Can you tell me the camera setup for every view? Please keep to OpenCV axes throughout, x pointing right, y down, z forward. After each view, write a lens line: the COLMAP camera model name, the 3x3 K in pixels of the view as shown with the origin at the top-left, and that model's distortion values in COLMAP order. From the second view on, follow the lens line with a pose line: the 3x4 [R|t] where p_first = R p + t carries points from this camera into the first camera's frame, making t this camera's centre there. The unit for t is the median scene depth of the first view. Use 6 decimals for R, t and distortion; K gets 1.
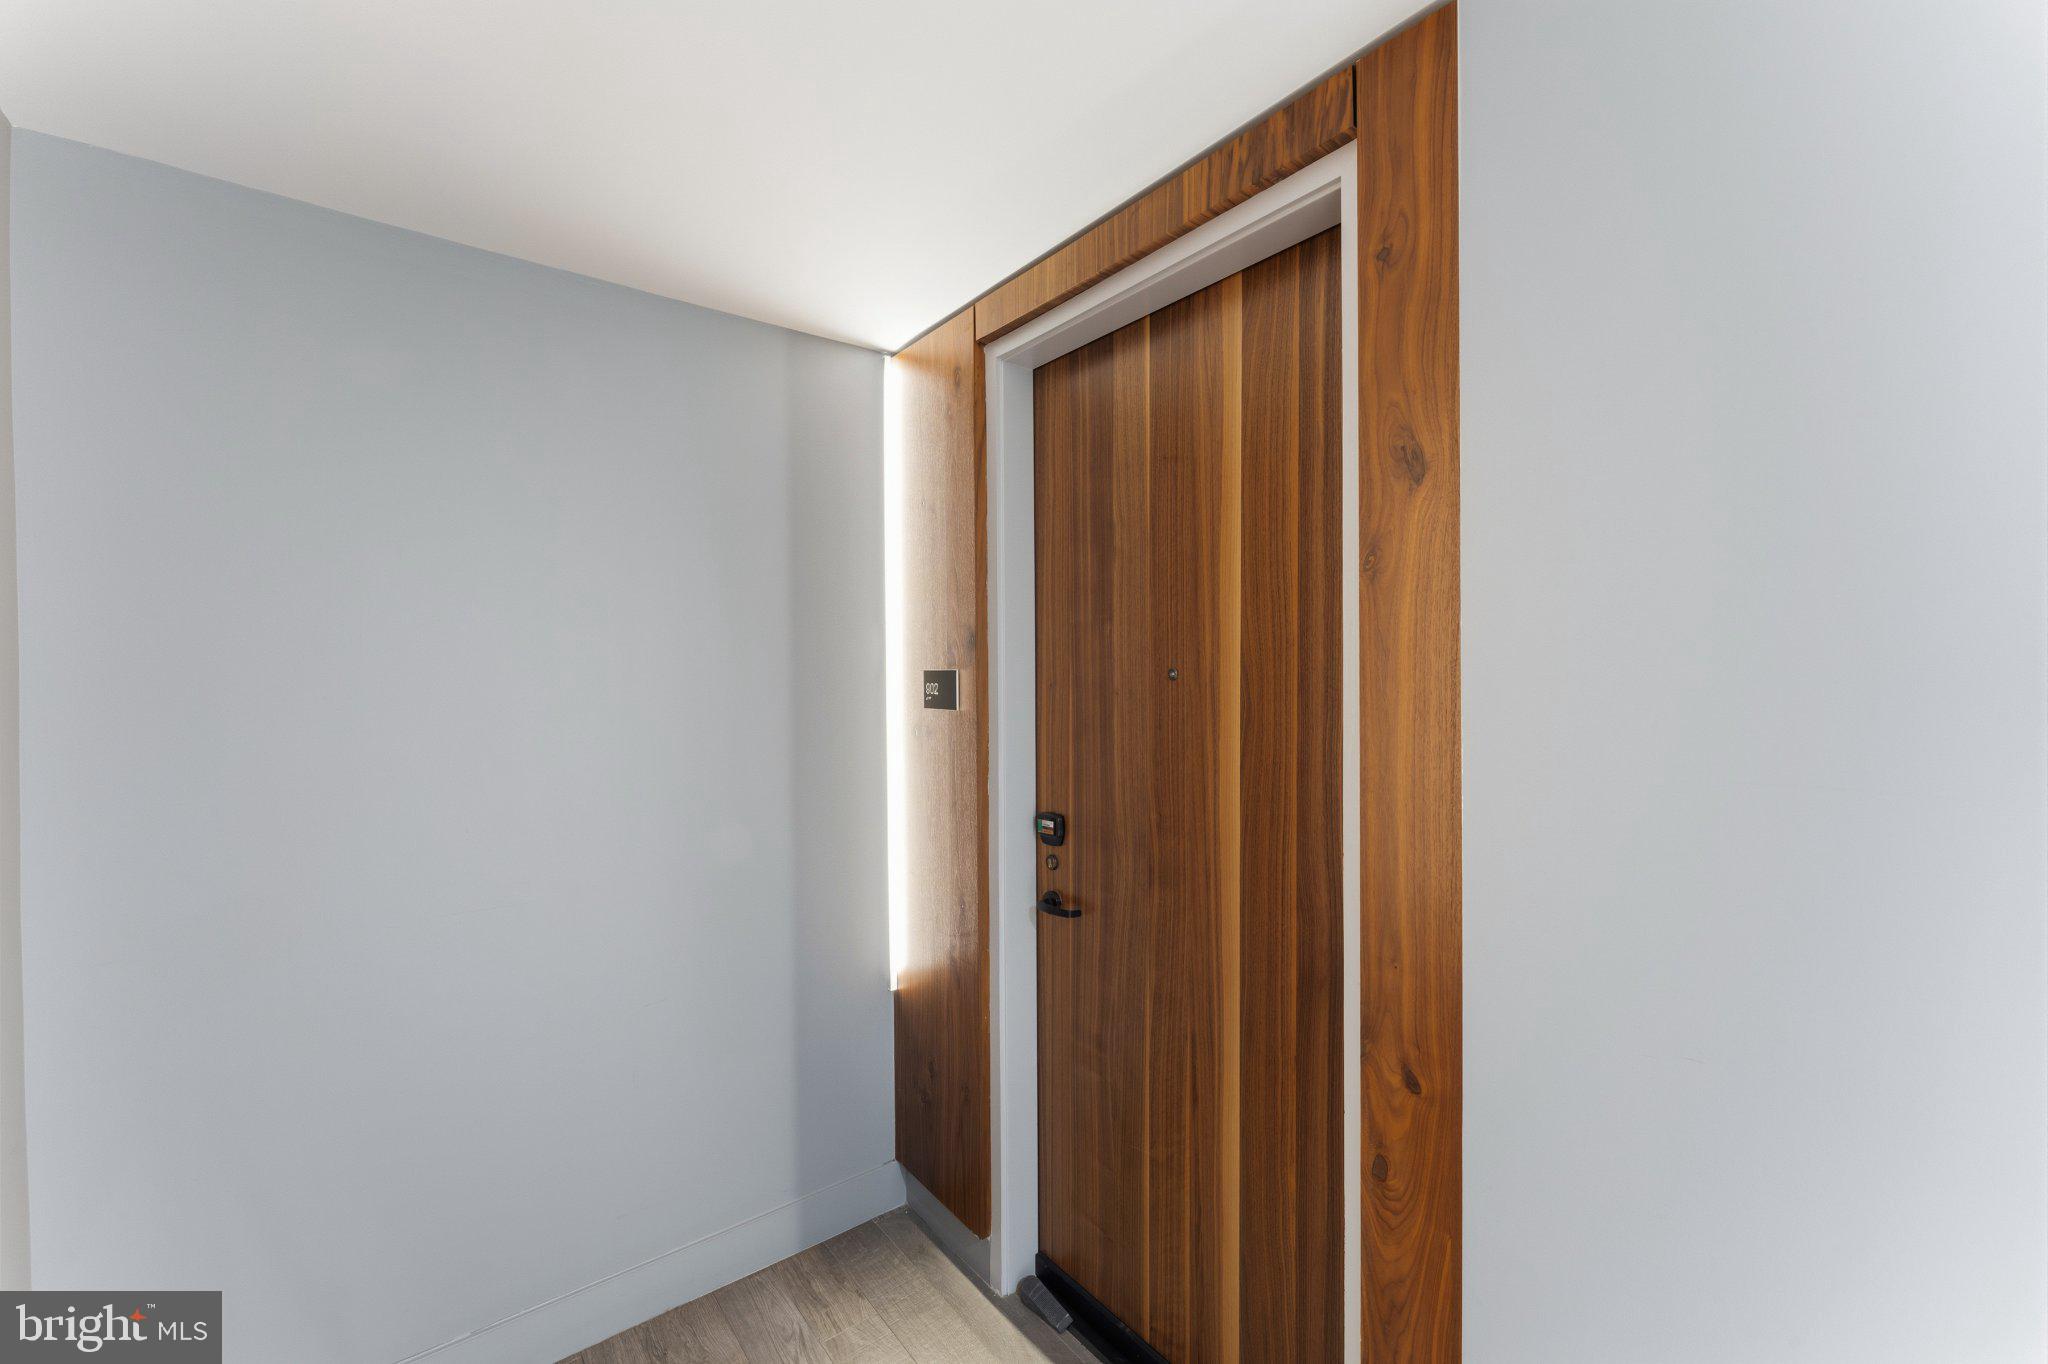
lens RADIAL K [[820.1, 0, 1009.8], [0, 820.1, 684.0], [0, 0, 1]] dist [-0.004395, 0.000188]
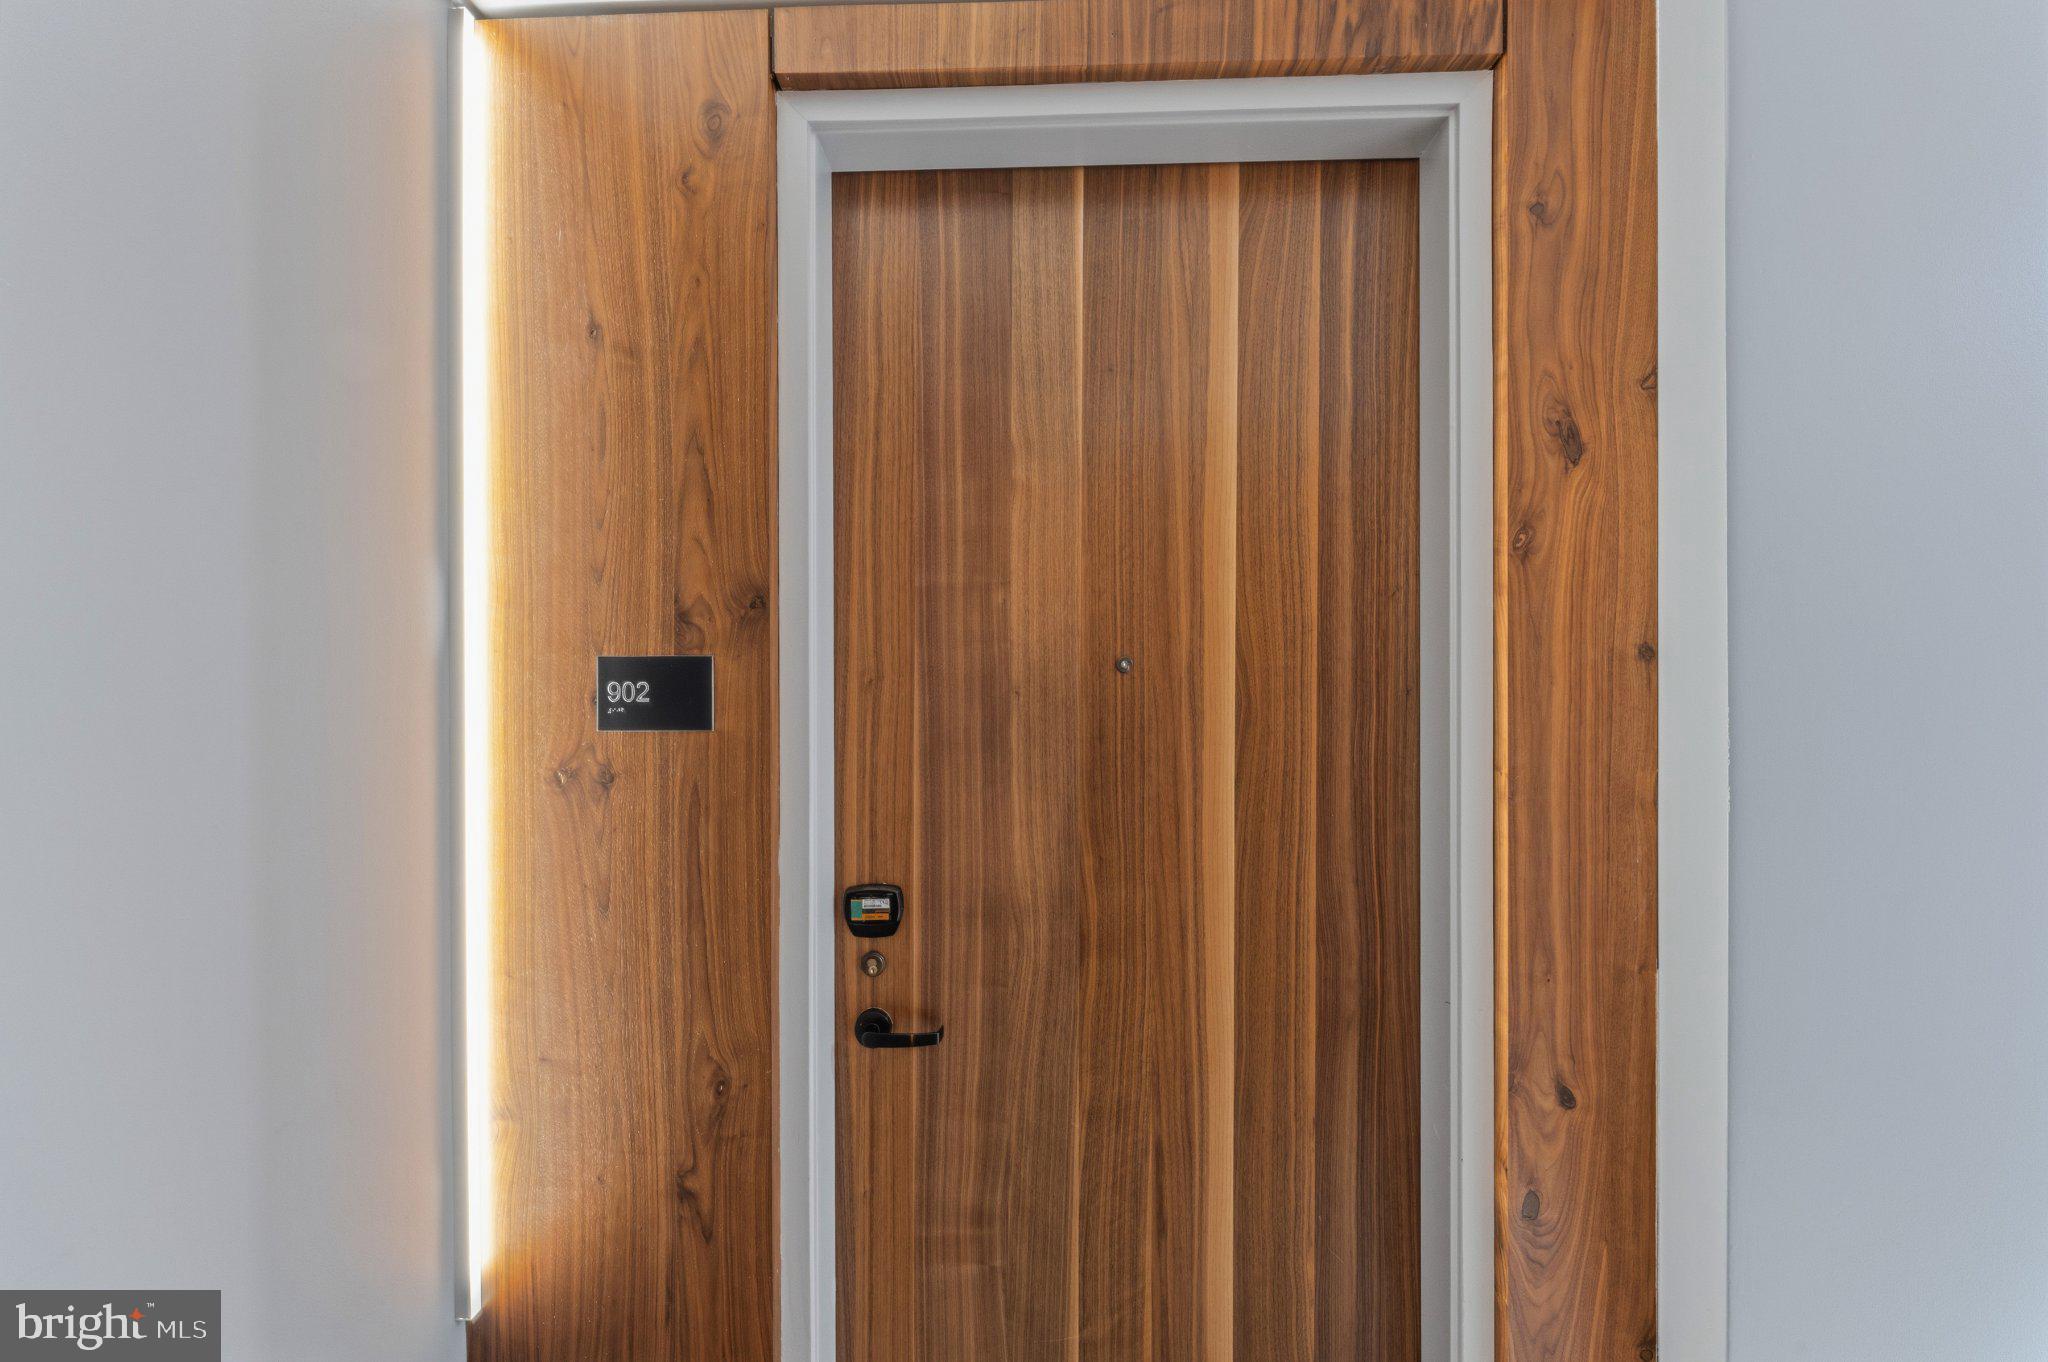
lens RADIAL K [[820.1, 0, 960.3], [0, 820.1, 671.8], [0, 0, 1]] dist [-0.004395, 0.000188]
pose [[0.631086, 0.002234, 0.775710, -0.476843], [0.009146, 0.999905, -0.010321, 0.000450], [-0.775659, 0.013608, 0.631006, 0.663014]]
